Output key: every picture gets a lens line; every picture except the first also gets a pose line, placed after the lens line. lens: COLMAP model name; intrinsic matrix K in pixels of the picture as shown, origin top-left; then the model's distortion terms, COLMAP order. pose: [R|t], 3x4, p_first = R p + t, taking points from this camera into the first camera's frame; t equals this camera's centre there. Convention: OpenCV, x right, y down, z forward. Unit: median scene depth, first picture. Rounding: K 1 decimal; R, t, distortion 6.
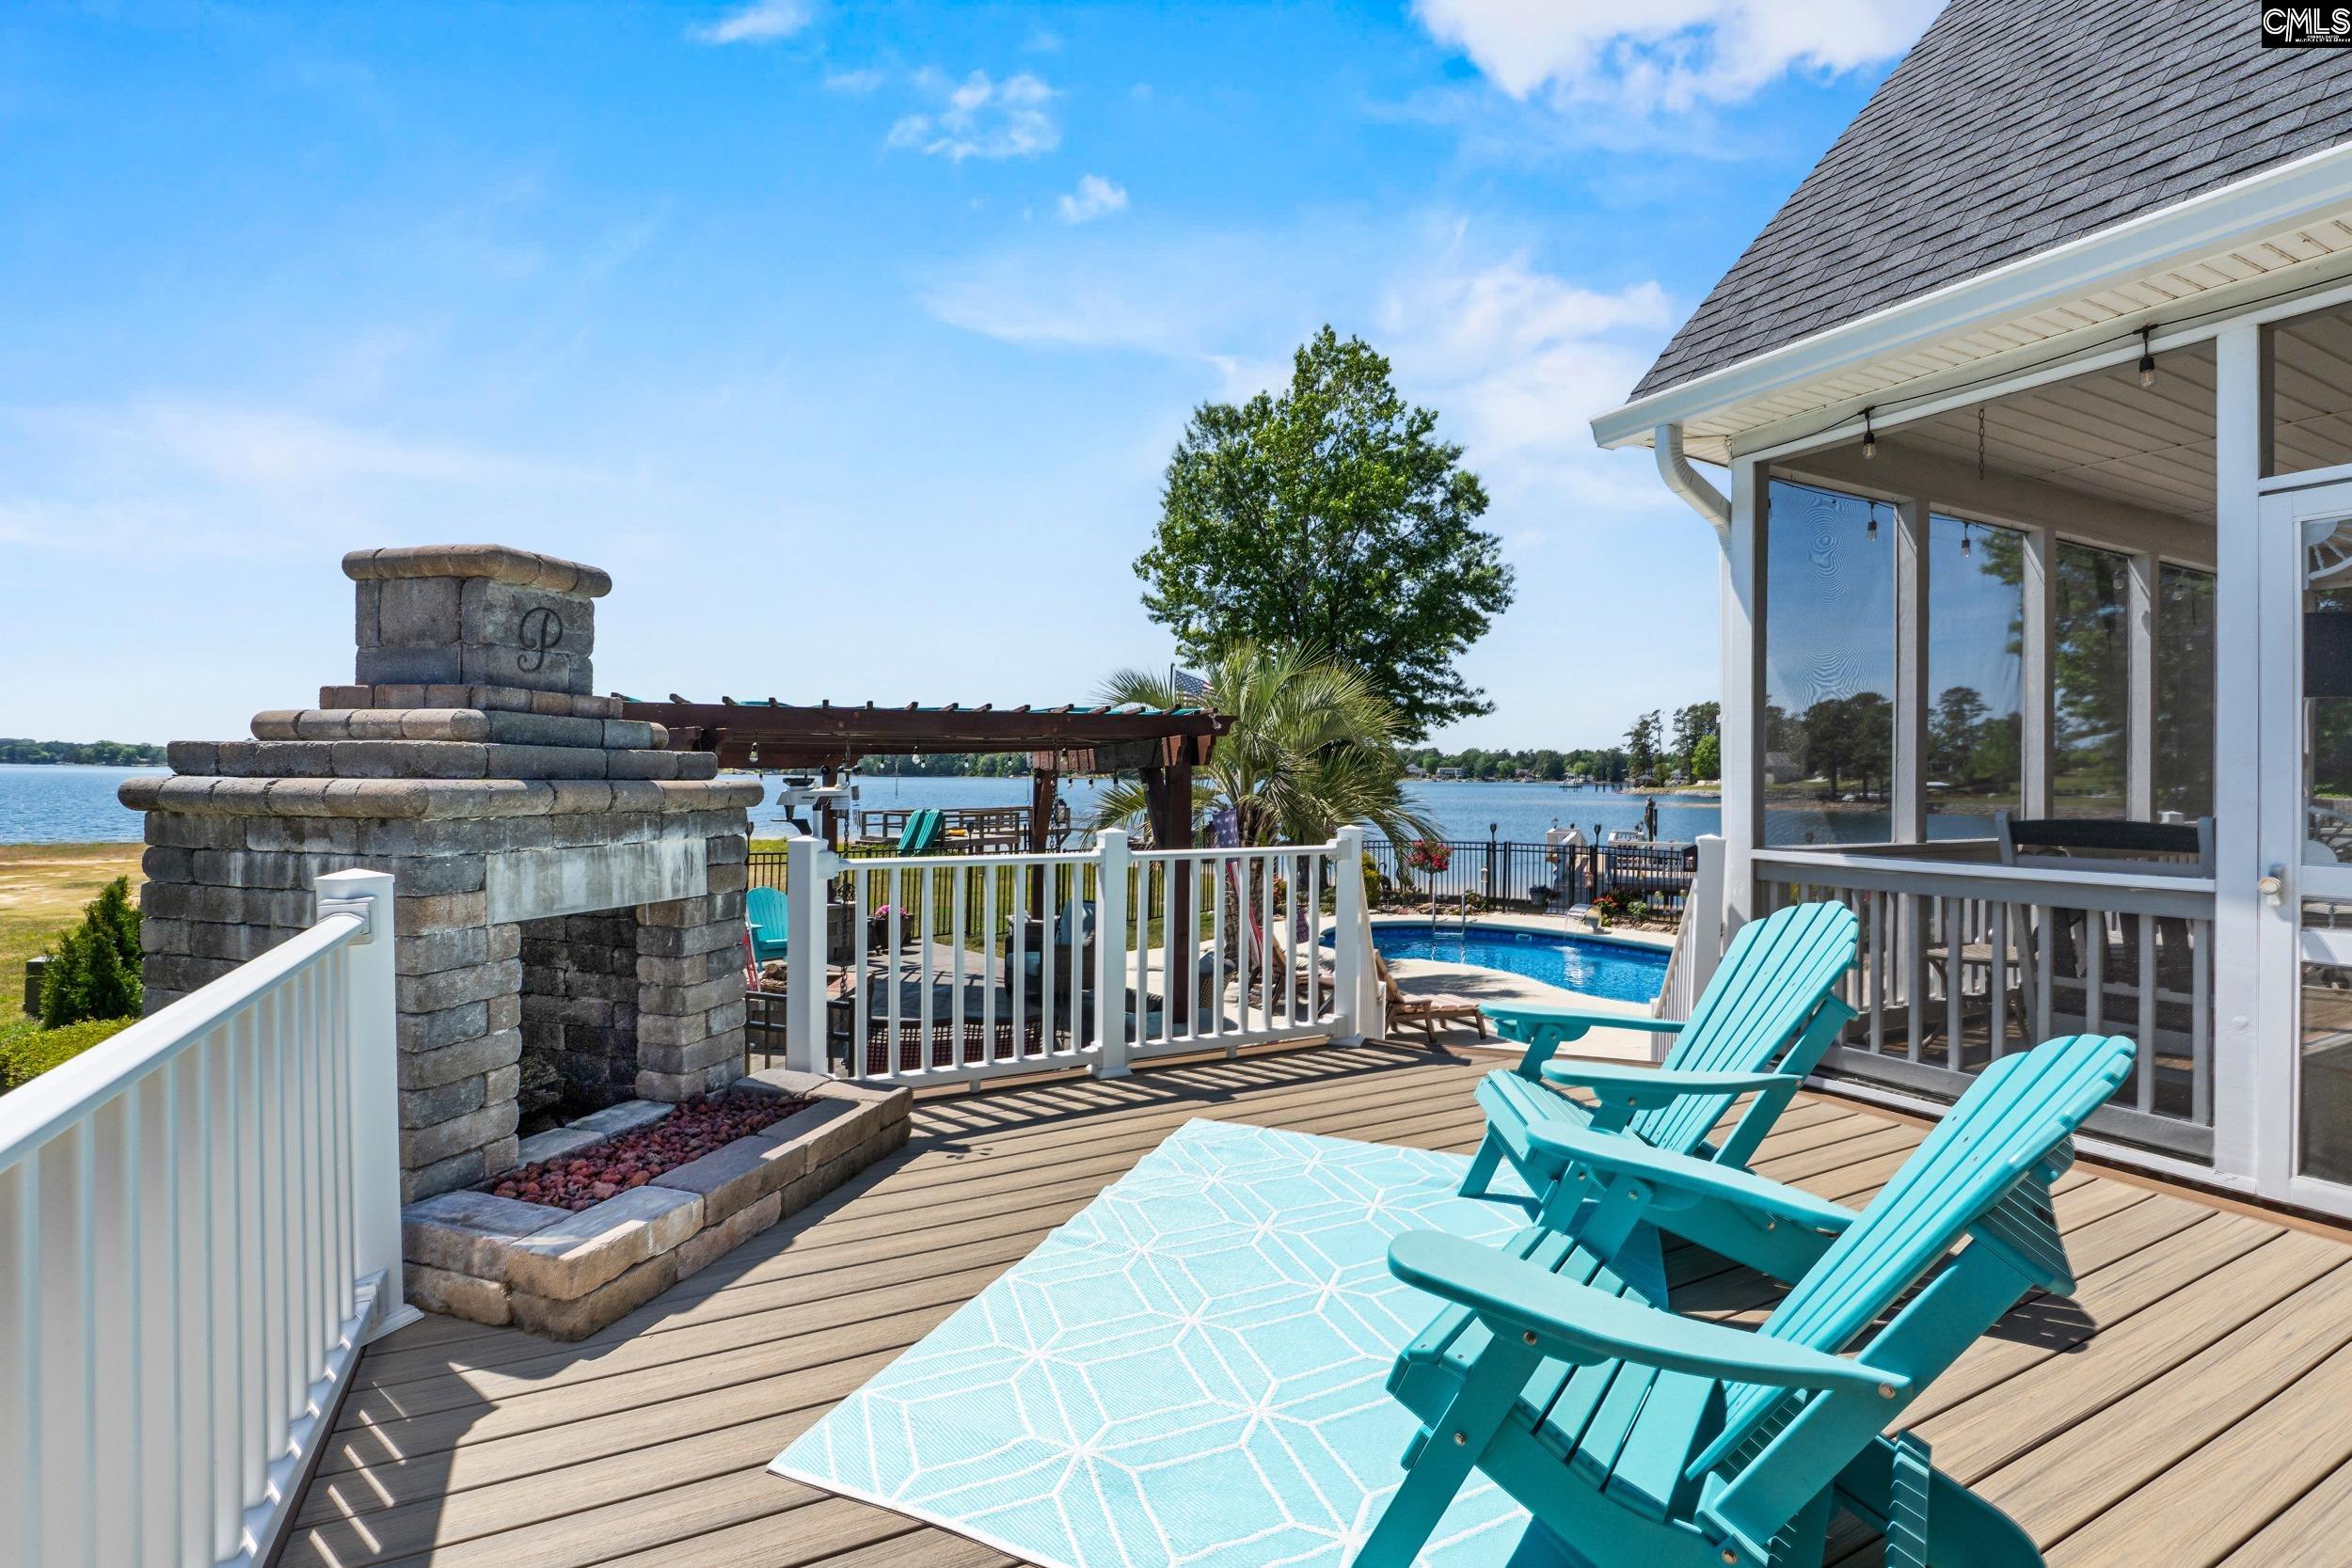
lens RADIAL K [[1067.3, 0, 1160.8], [0, 1067.3, 777.1], [0, 0, 1]] dist [-0.009500, -0.000274]
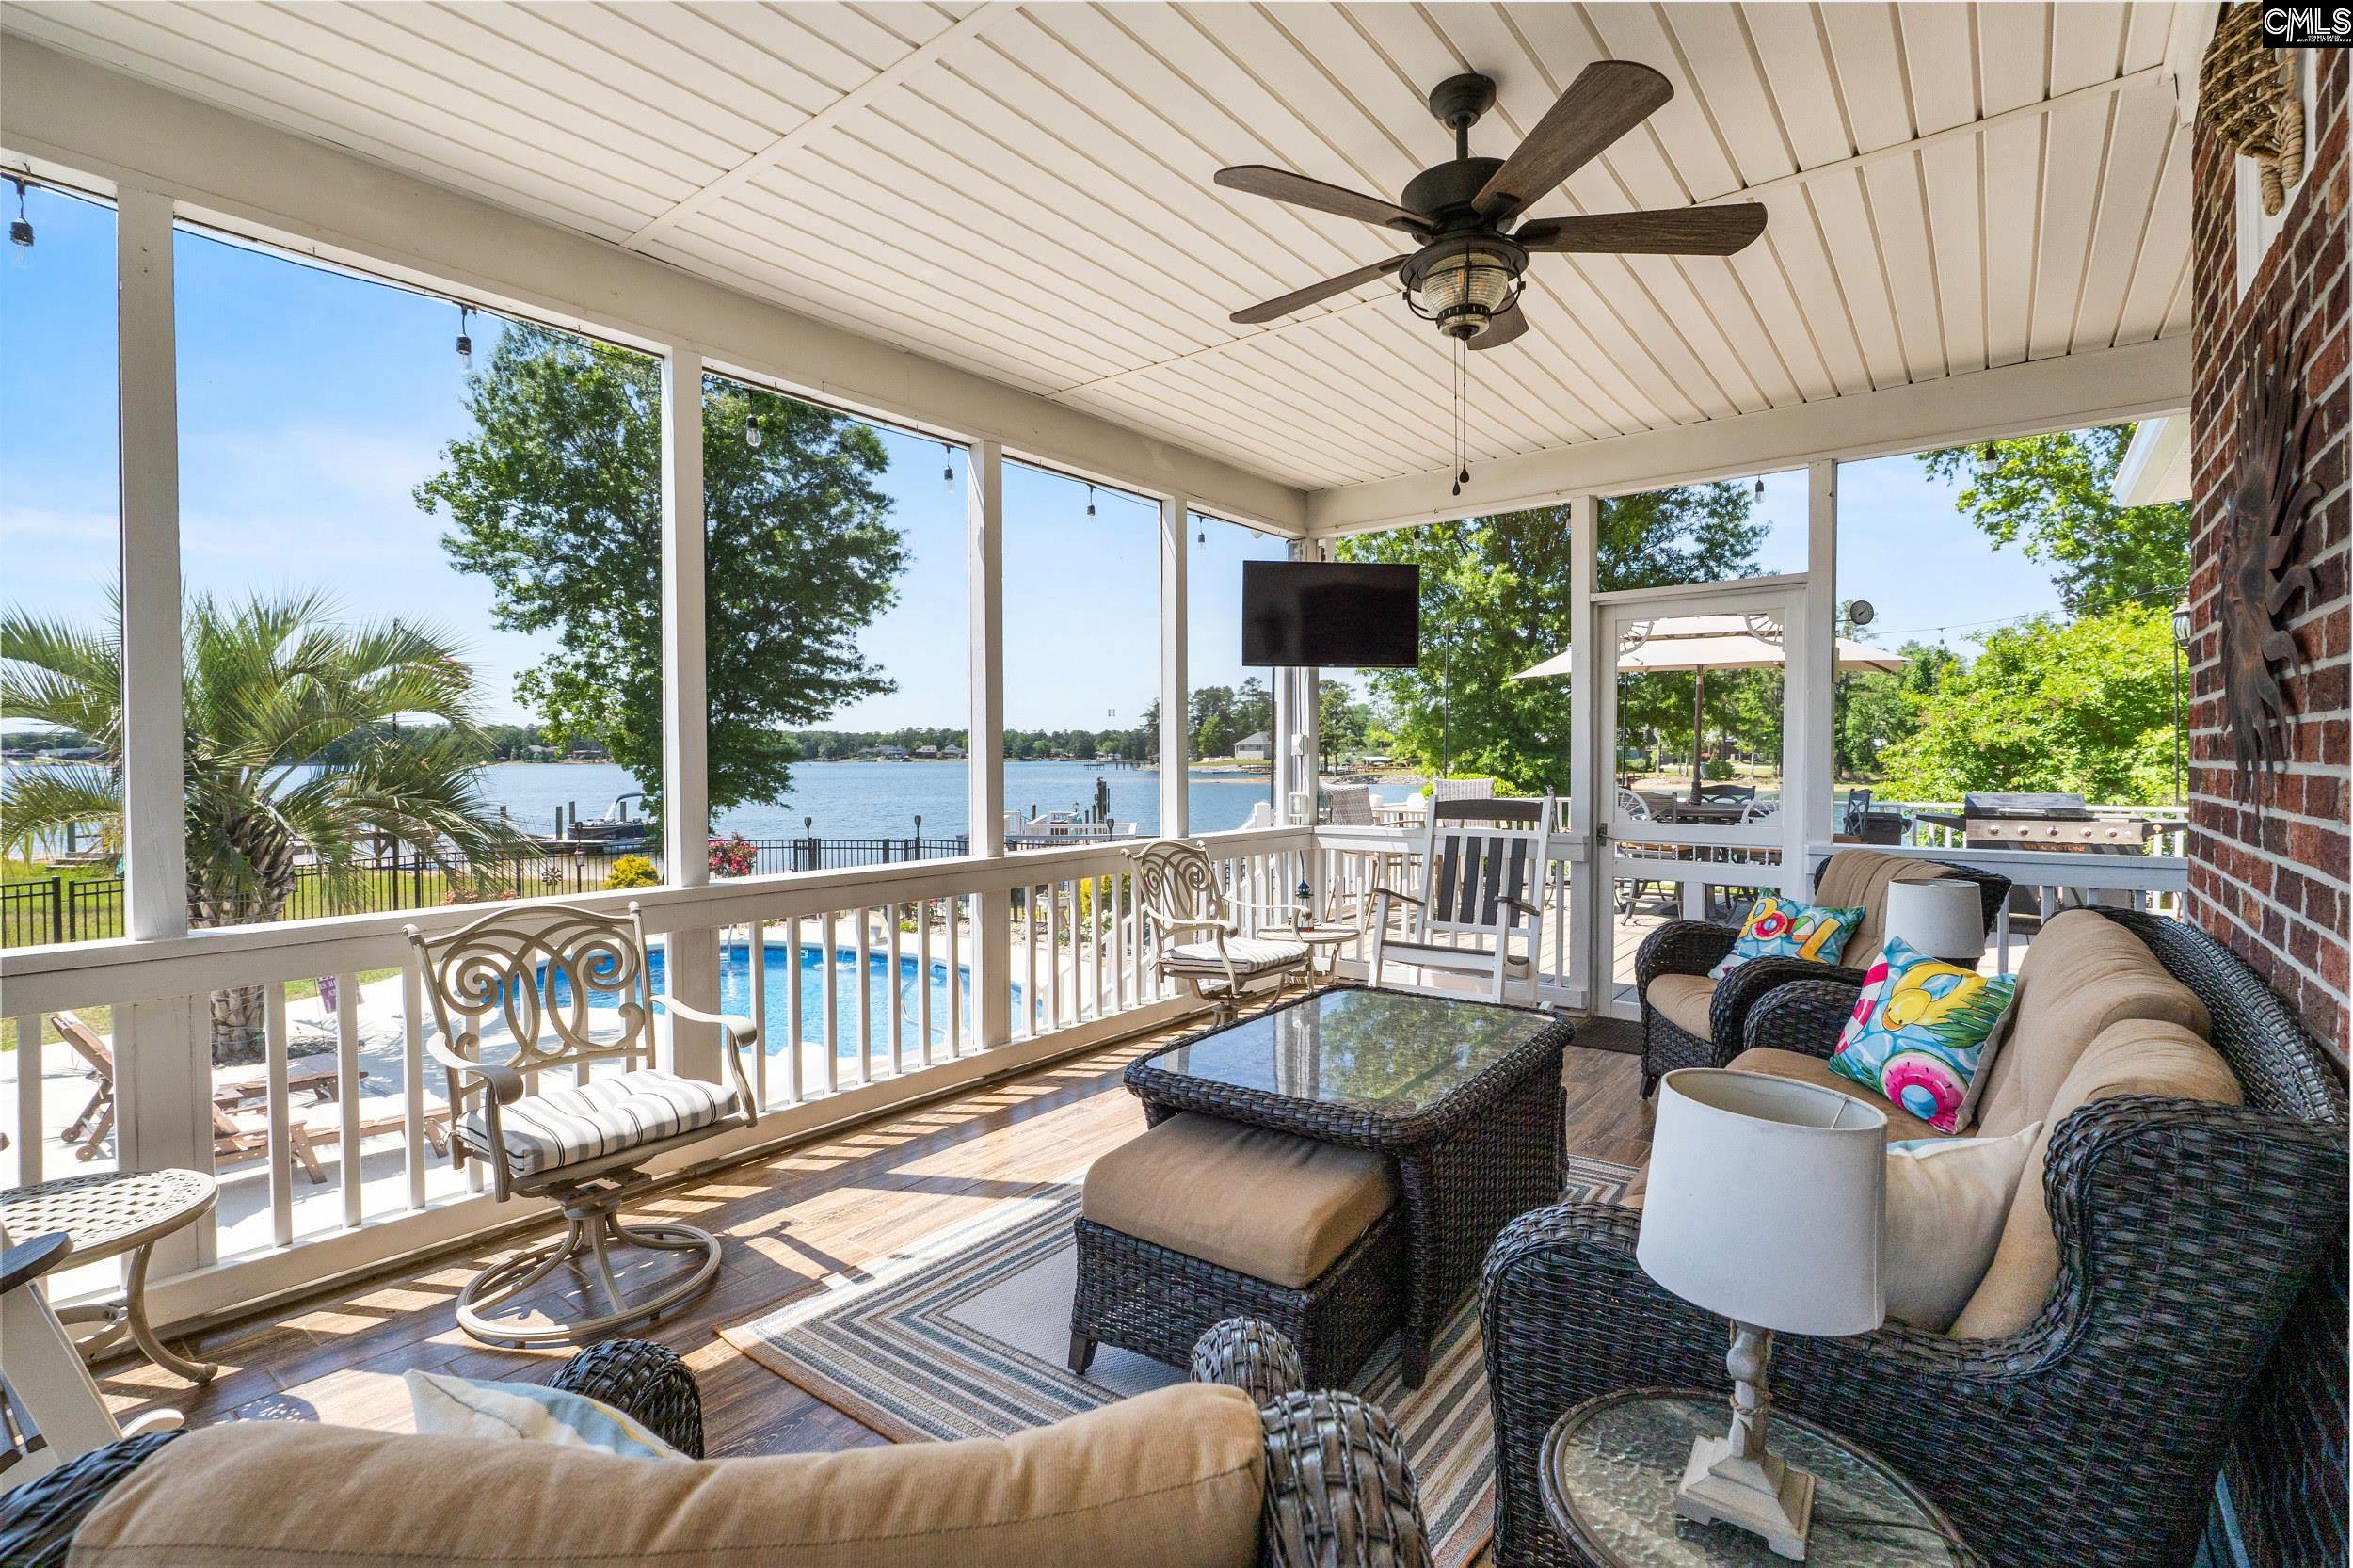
lens RADIAL K [[1067.8, 0, 1171.8], [0, 1067.8, 781.8], [0, 0, 1]] dist [-0.009500, -0.000274]
pose [[0.910770, -0.022878, 0.412279, 0.146371], [0.013863, 0.999595, 0.024845, -0.001203], [-0.412680, -0.016913, 0.910719, 0.061808]]
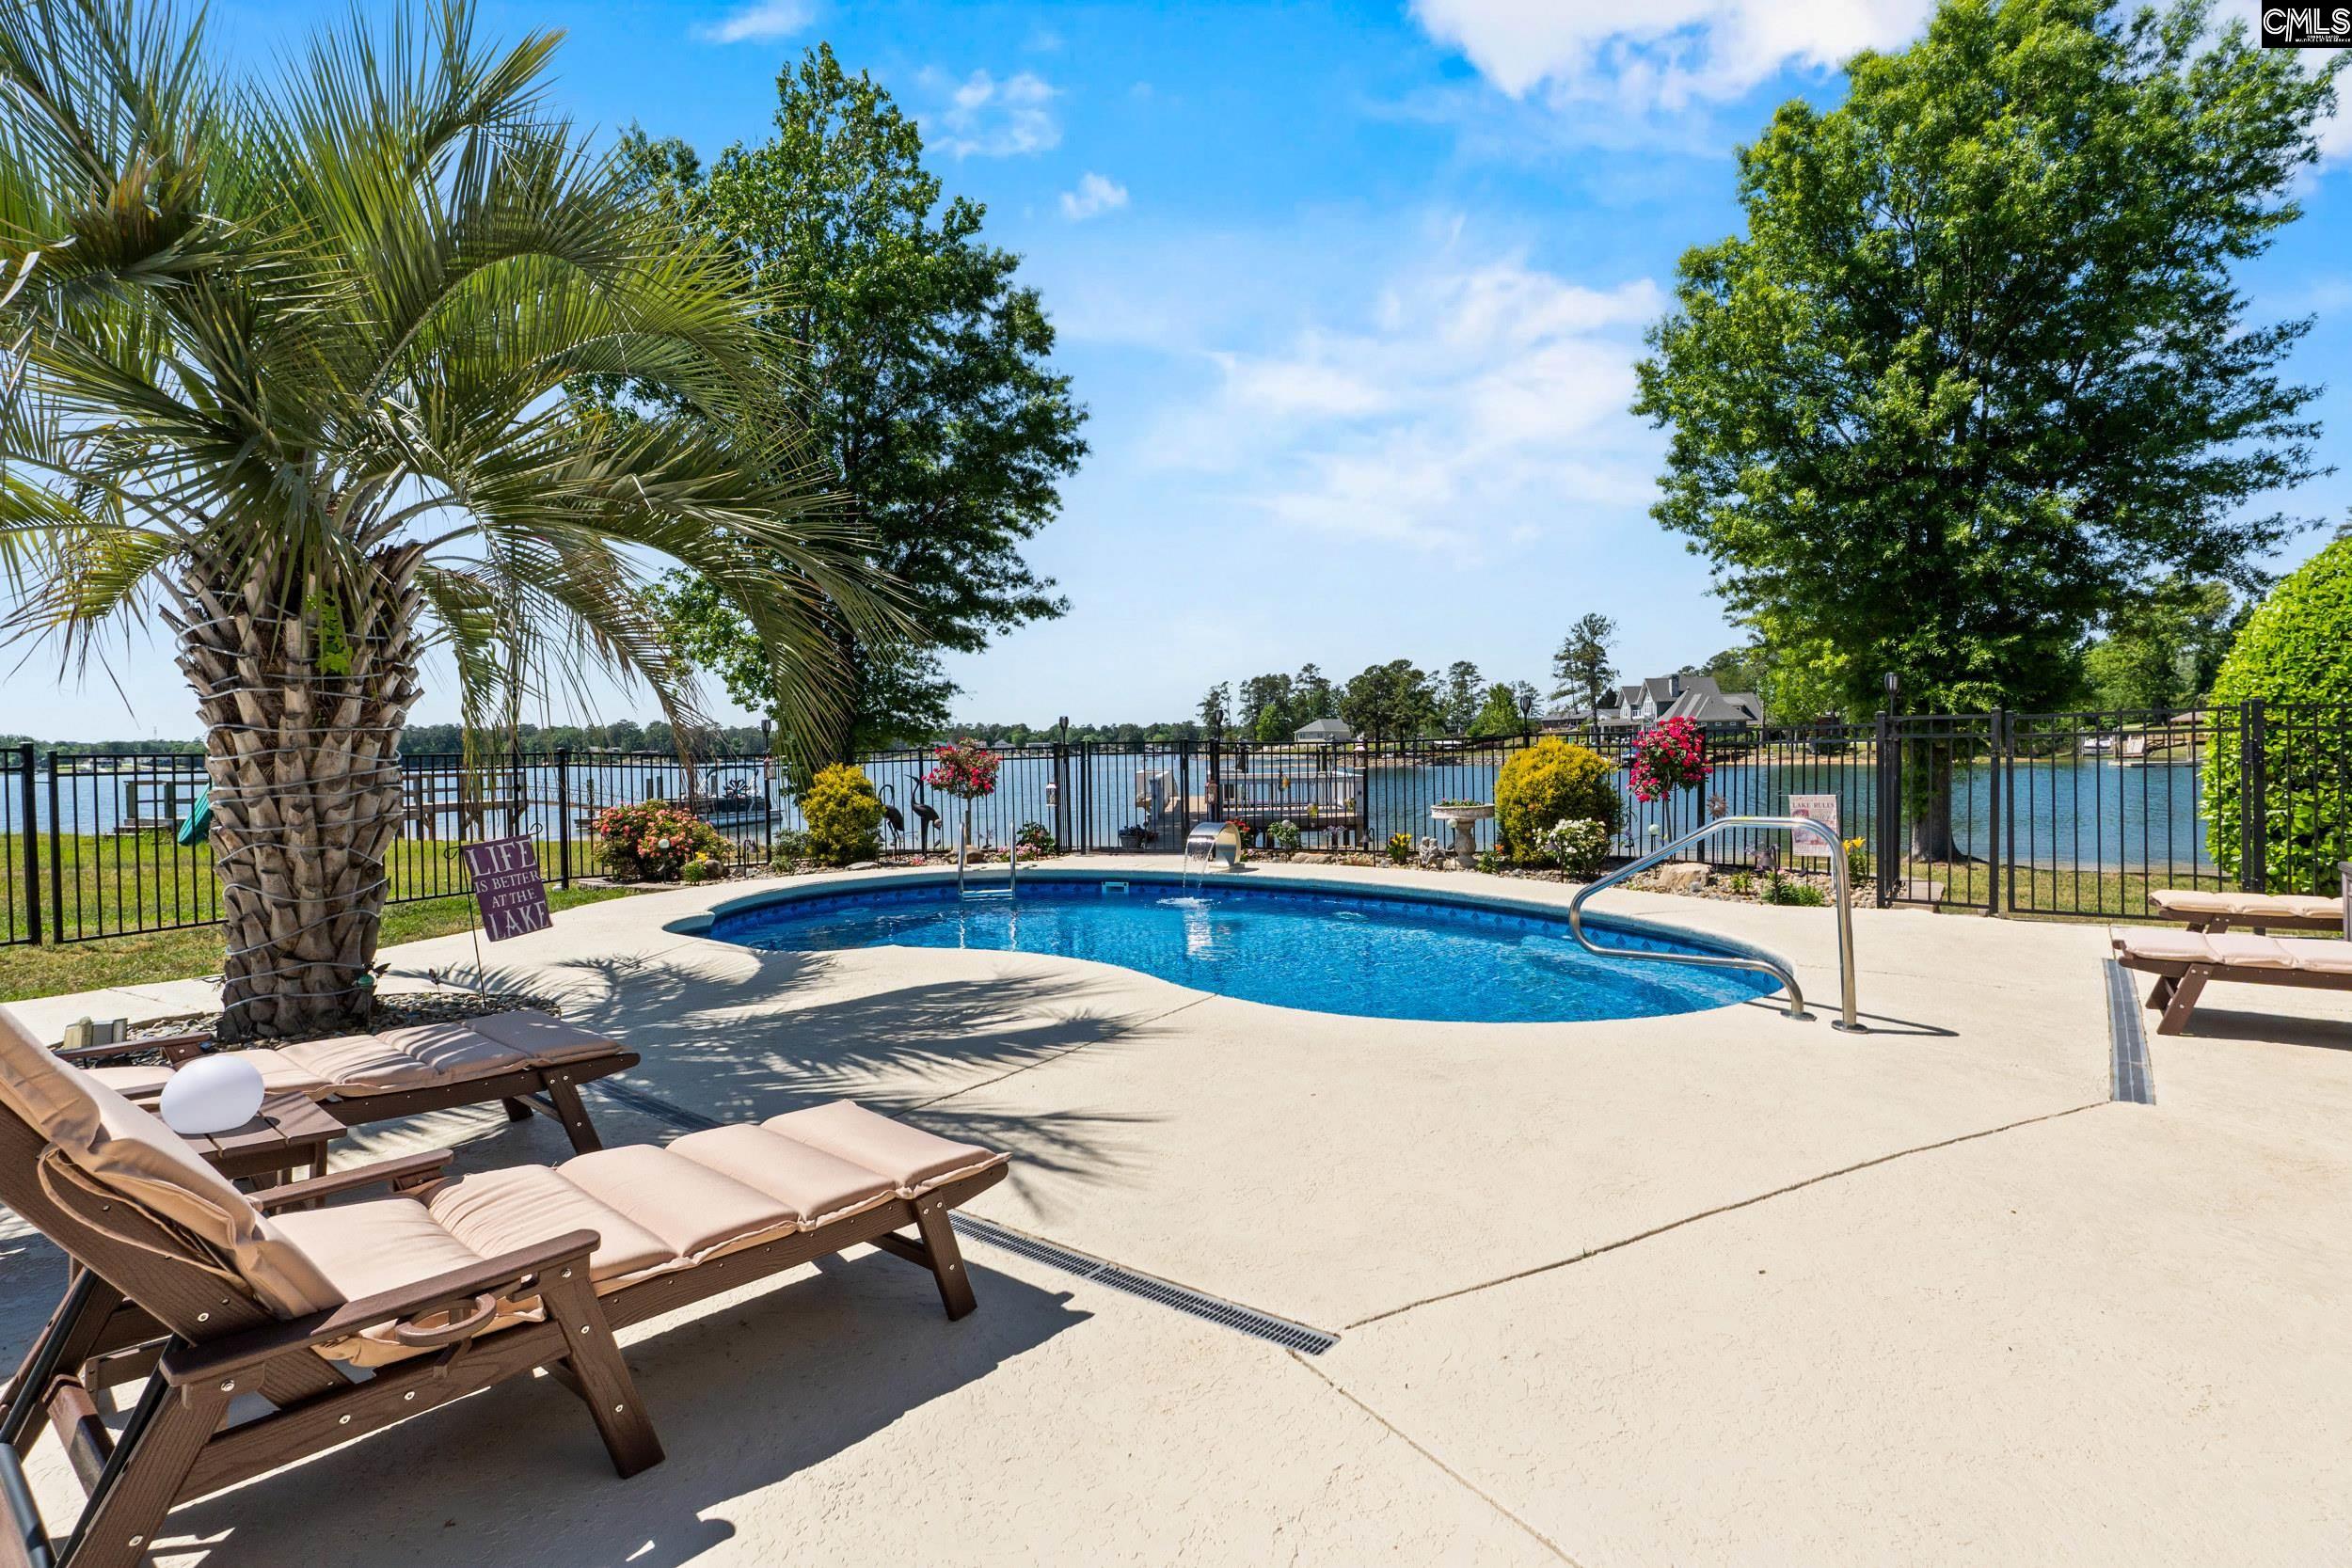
lens RADIAL K [[1067.3, 0, 1161.6], [0, 1067.3, 777.8], [0, 0, 1]] dist [-0.009500, -0.000274]
pose [[0.929002, -0.034151, 0.368496, 0.085716], [0.027263, 0.999343, 0.023884, 0.043288], [-0.369070, -0.012142, 0.929322, 0.254363]]
